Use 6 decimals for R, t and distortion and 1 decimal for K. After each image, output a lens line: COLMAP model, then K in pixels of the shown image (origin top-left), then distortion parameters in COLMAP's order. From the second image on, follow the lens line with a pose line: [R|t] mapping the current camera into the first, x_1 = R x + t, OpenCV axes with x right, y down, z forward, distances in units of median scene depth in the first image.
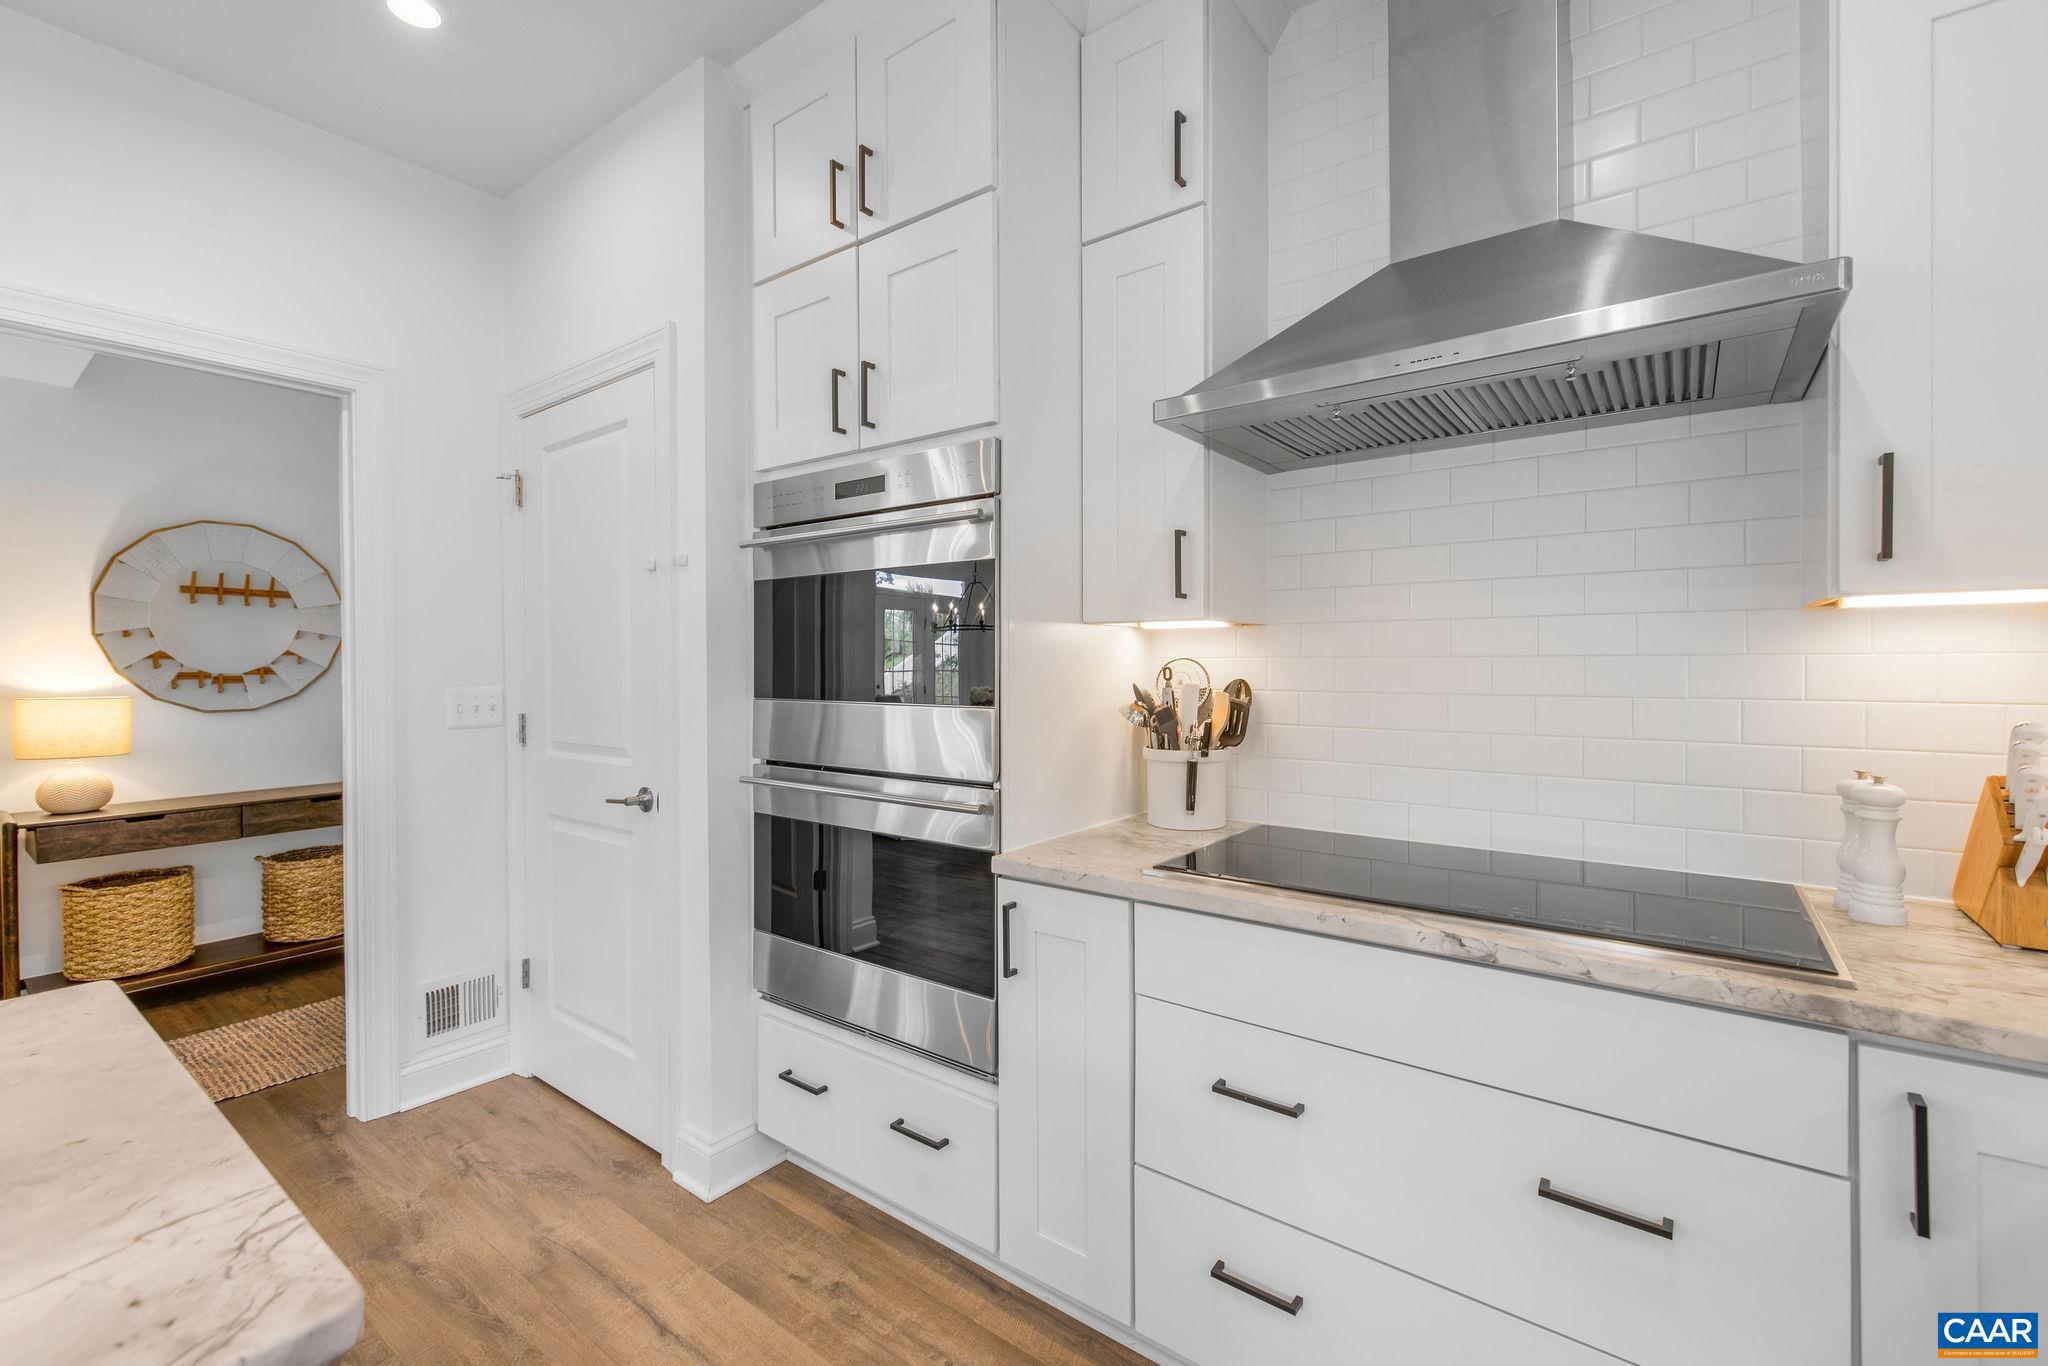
lens RADIAL K [[873.7, 0, 1008.4], [0, 873.7, 670.1], [0, 0, 1]] dist [0.001900, 0.002283]
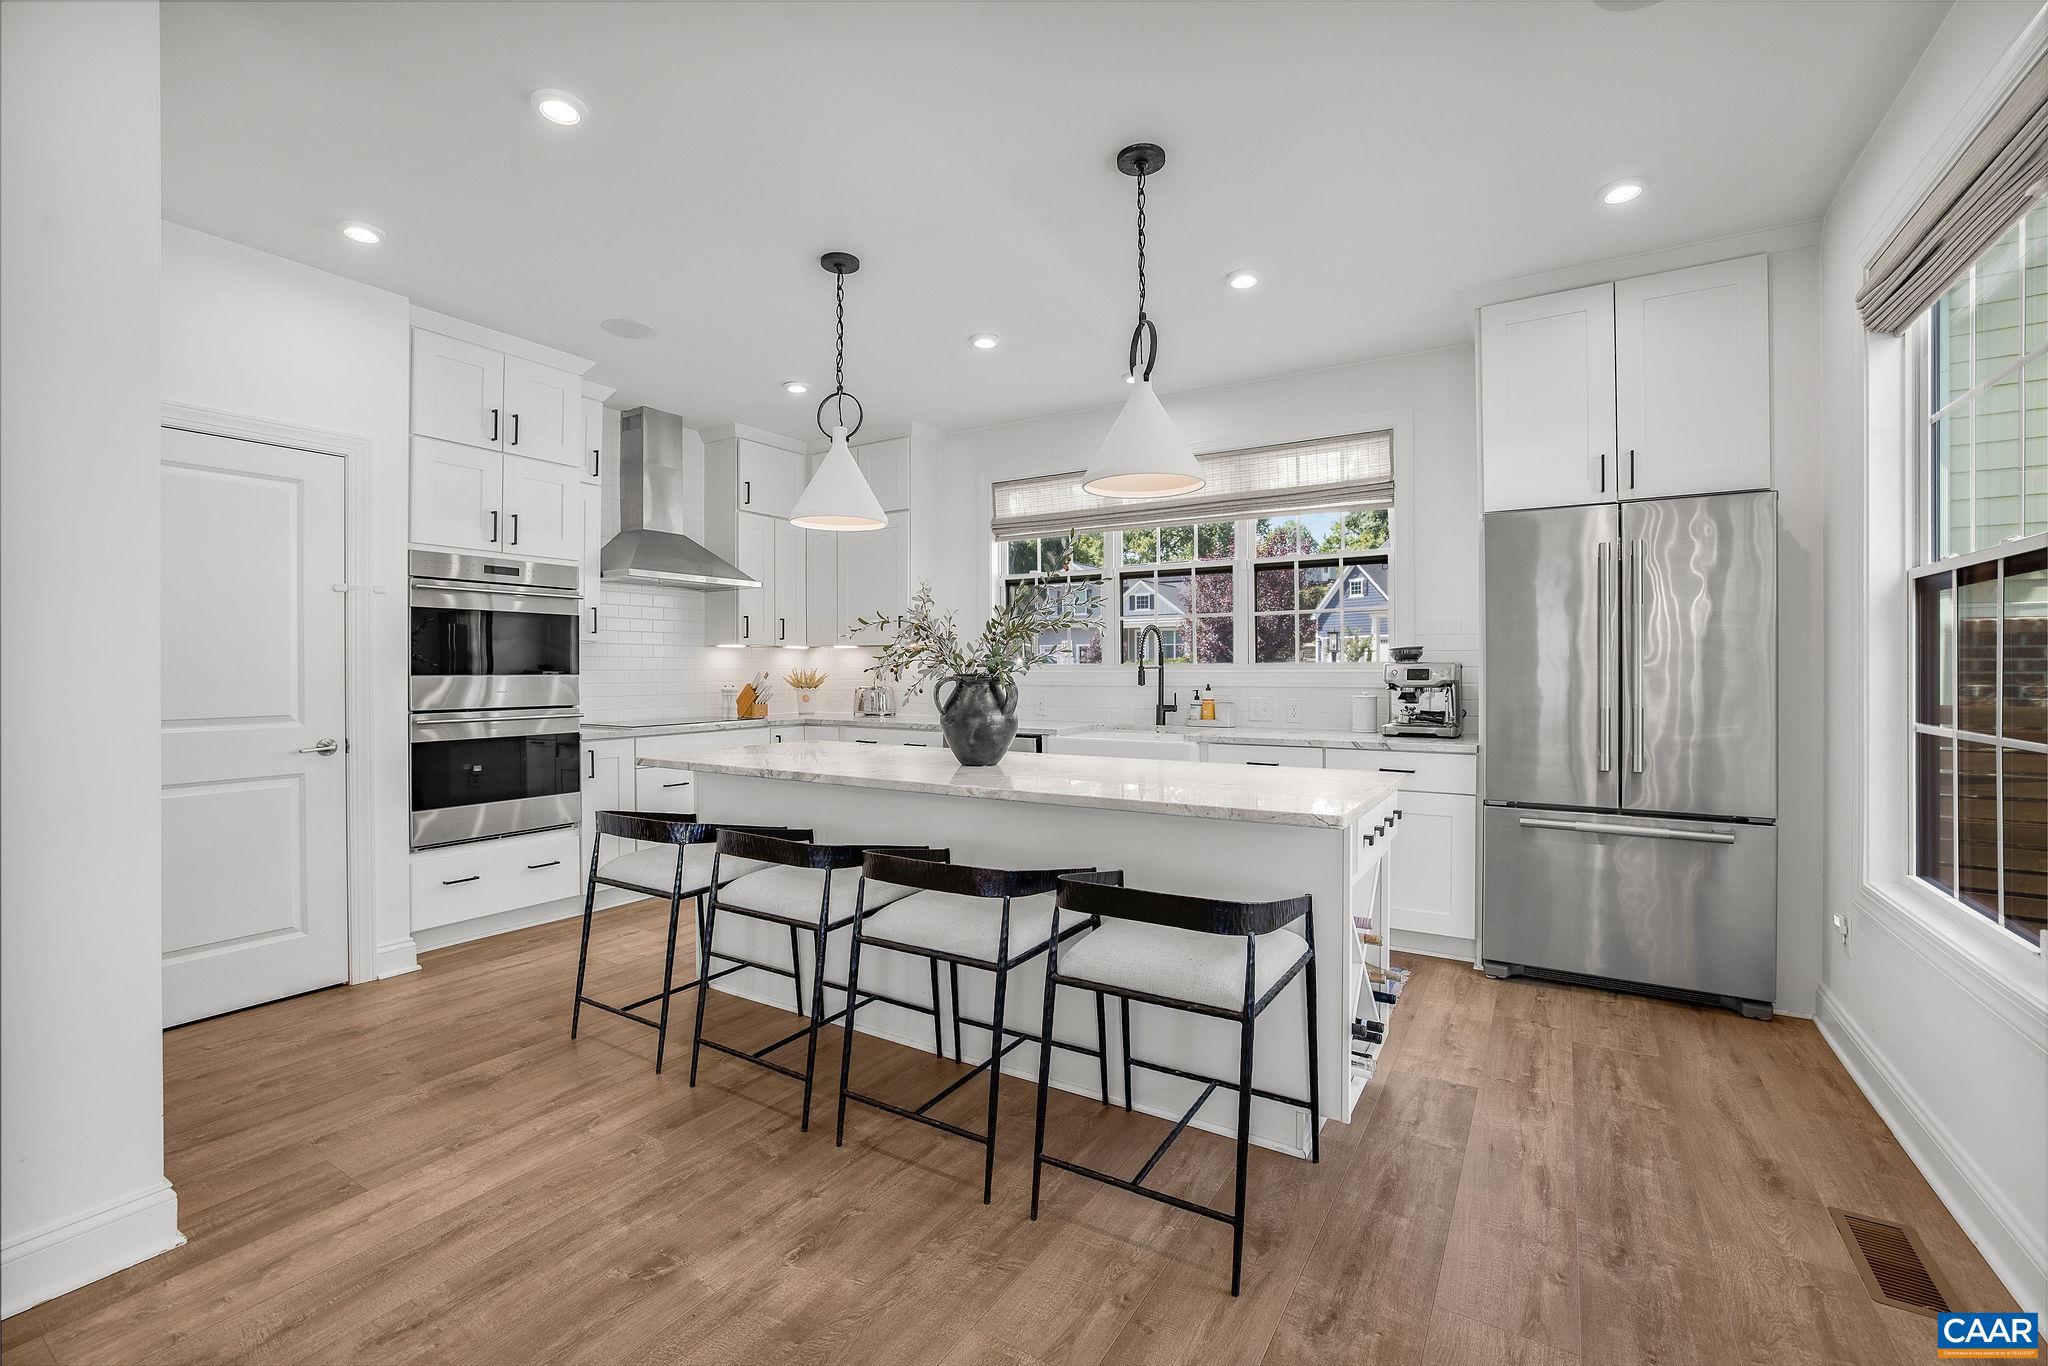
lens RADIAL K [[873.7, 0, 1024.2], [0, 873.7, 665.7], [0, 0, 1]] dist [0.001900, 0.002283]
pose [[-0.112252, 0.016191, 0.993548, -2.399919], [0.018716, 0.999724, -0.014177, 0.067775], [-0.993504, 0.017004, -0.112524, 0.009933]]
